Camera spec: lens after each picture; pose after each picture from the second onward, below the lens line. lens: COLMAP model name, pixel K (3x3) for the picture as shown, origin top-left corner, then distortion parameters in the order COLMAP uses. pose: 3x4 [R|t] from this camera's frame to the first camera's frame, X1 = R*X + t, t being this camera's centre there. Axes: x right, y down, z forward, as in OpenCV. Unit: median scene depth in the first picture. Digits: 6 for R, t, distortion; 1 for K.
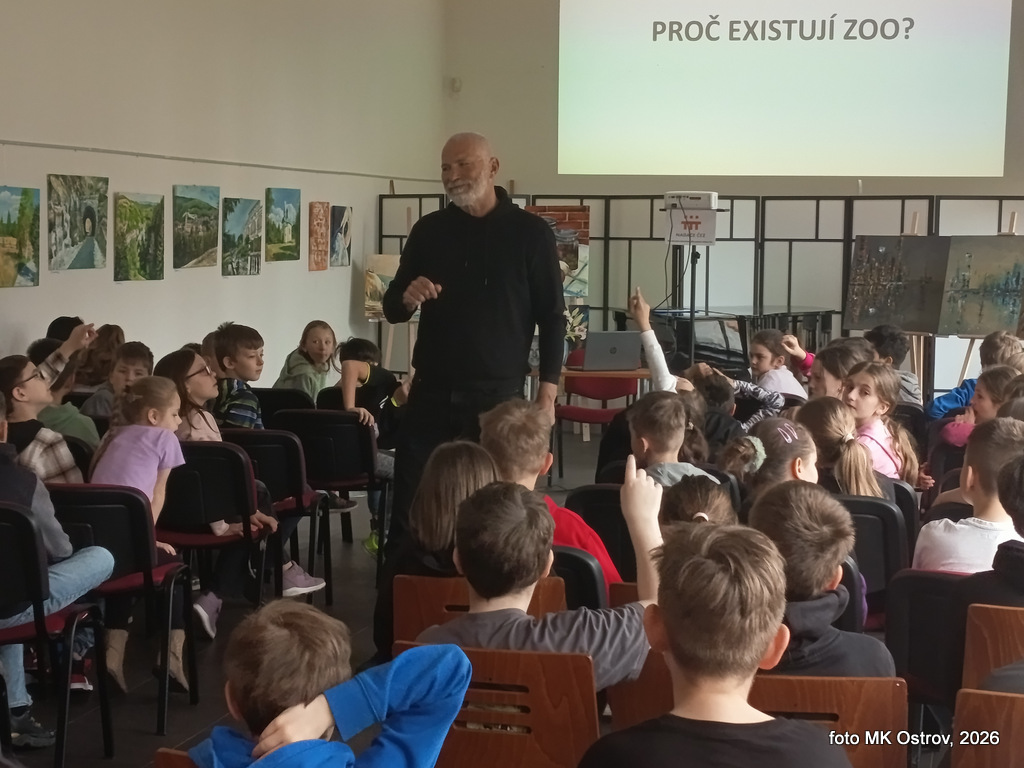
lens RADIAL K [[2135.7, 0, 515.7], [0, 2135.7, 404.1], [0, 0, 1]] dist [0.170462, -0.080633]
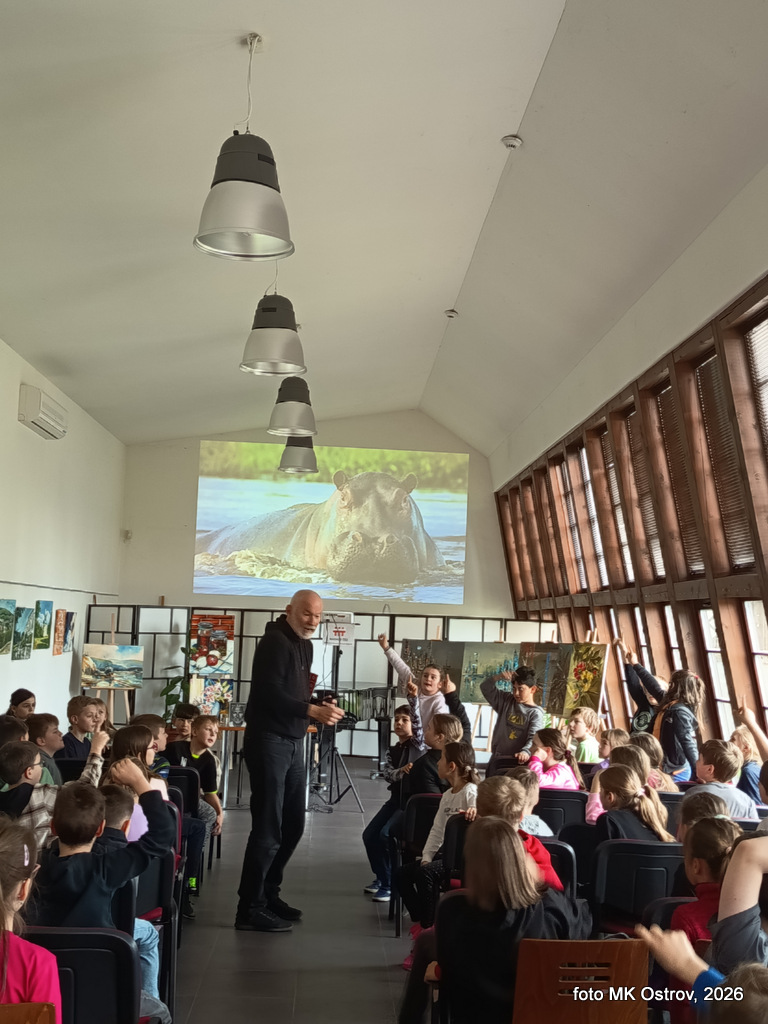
lens RADIAL K [[1261.9, 0, 377.5], [0, 1261.9, 507.6], [0, 0, 1]] dist [0.171502, -0.050045]
pose [[0.966330, 0.049285, 0.252543, -0.110300], [-0.005754, 0.985378, -0.170286, -0.013355], [-0.257243, 0.163100, 0.952483, 0.073498]]
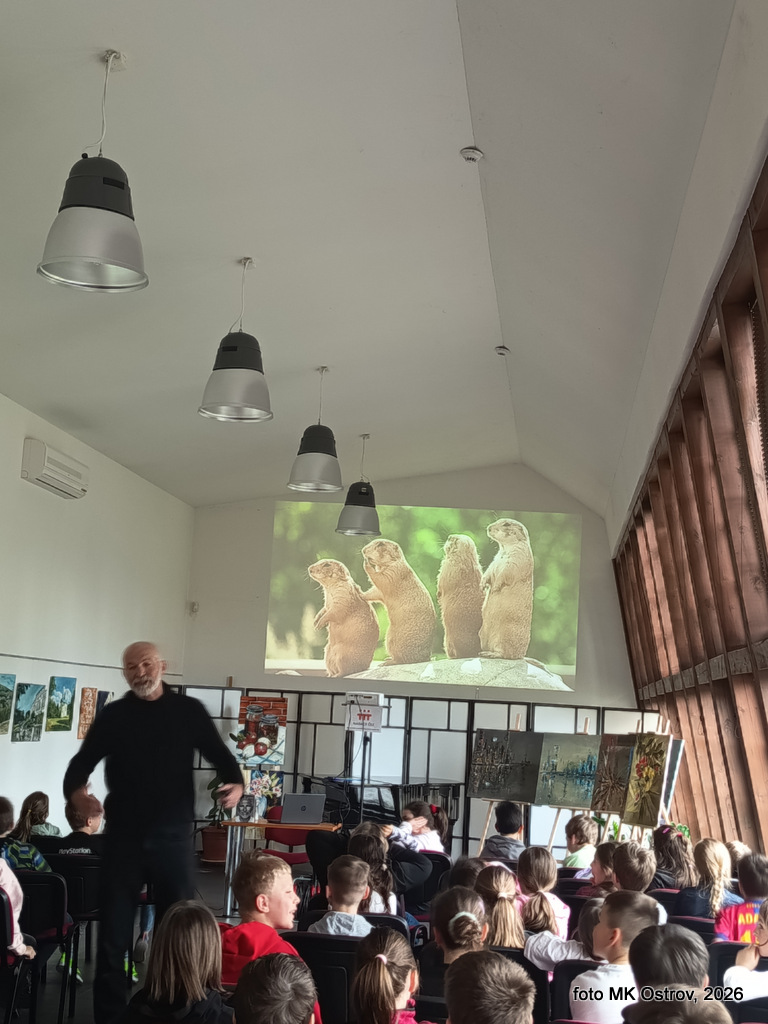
lens RADIAL K [[1465.8, 0, 379.9], [0, 1465.8, 507.5], [0, 0, 1]] dist [0.153257, -0.088200]
pose [[0.993509, 0.056767, 0.098581, -0.007556], [-0.033970, 0.975100, -0.219150, -0.006614], [-0.108567, 0.214379, 0.970698, 0.043212]]
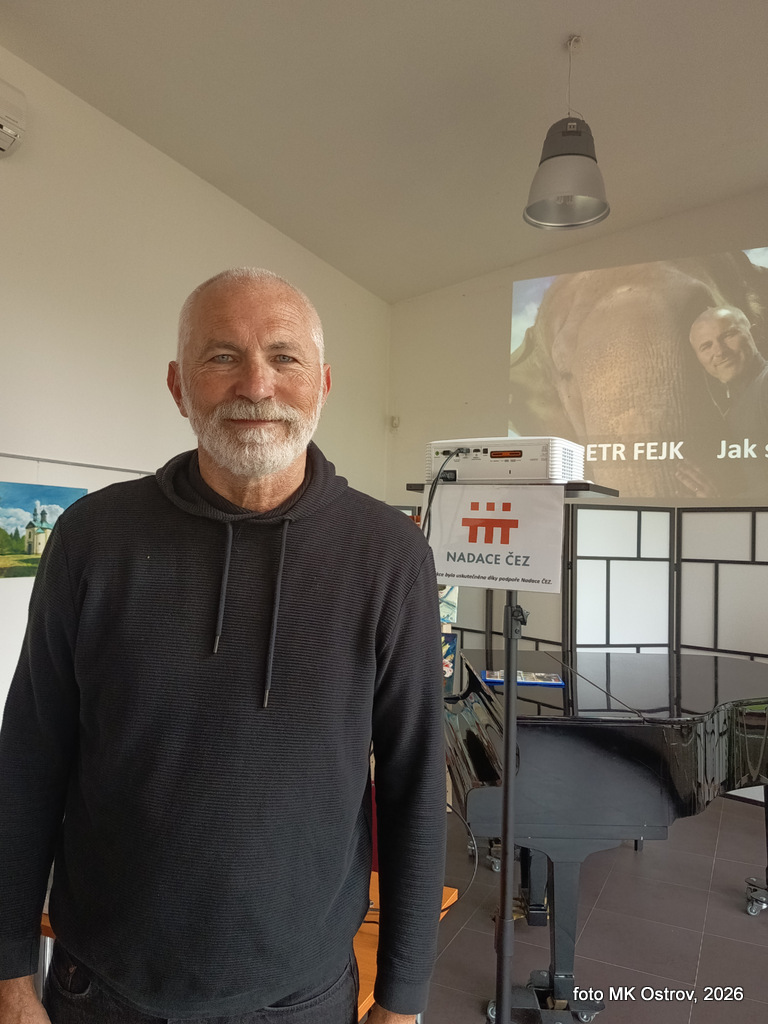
lens RADIAL K [[788.4, 0, 384.0], [0, 788.4, 512.0], [0, 0, 1]] dist [0.103165, -0.094220]
pose [[0.952400, 0.000106, -0.304850, 0.104253], [-0.040470, 0.991193, -0.126088, -0.056008], [0.302152, 0.132423, 0.944017, 0.727748]]
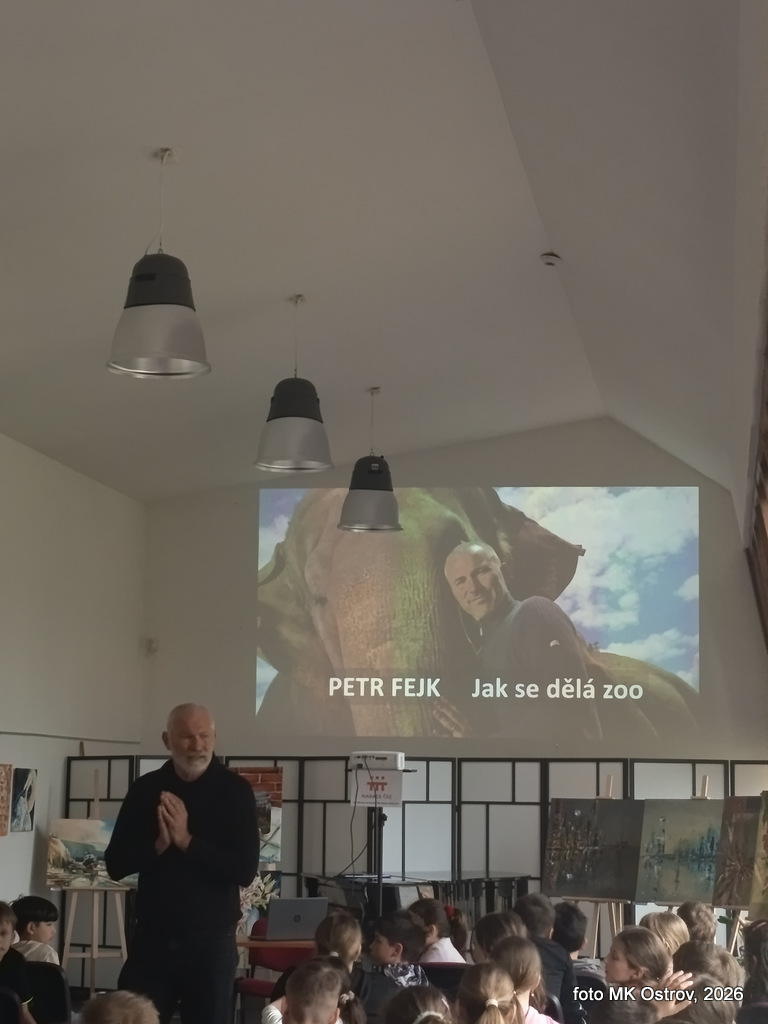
lens RADIAL K [[2135.7, 0, 375.3], [0, 2135.7, 512.8], [0, 0, 1]] dist [0.170462, -0.080633]
pose [[0.998106, 0.007352, 0.061075, 0.017330], [0.005701, 0.977506, -0.210829, 0.000330], [-0.061251, 0.210778, 0.975613, 0.018104]]
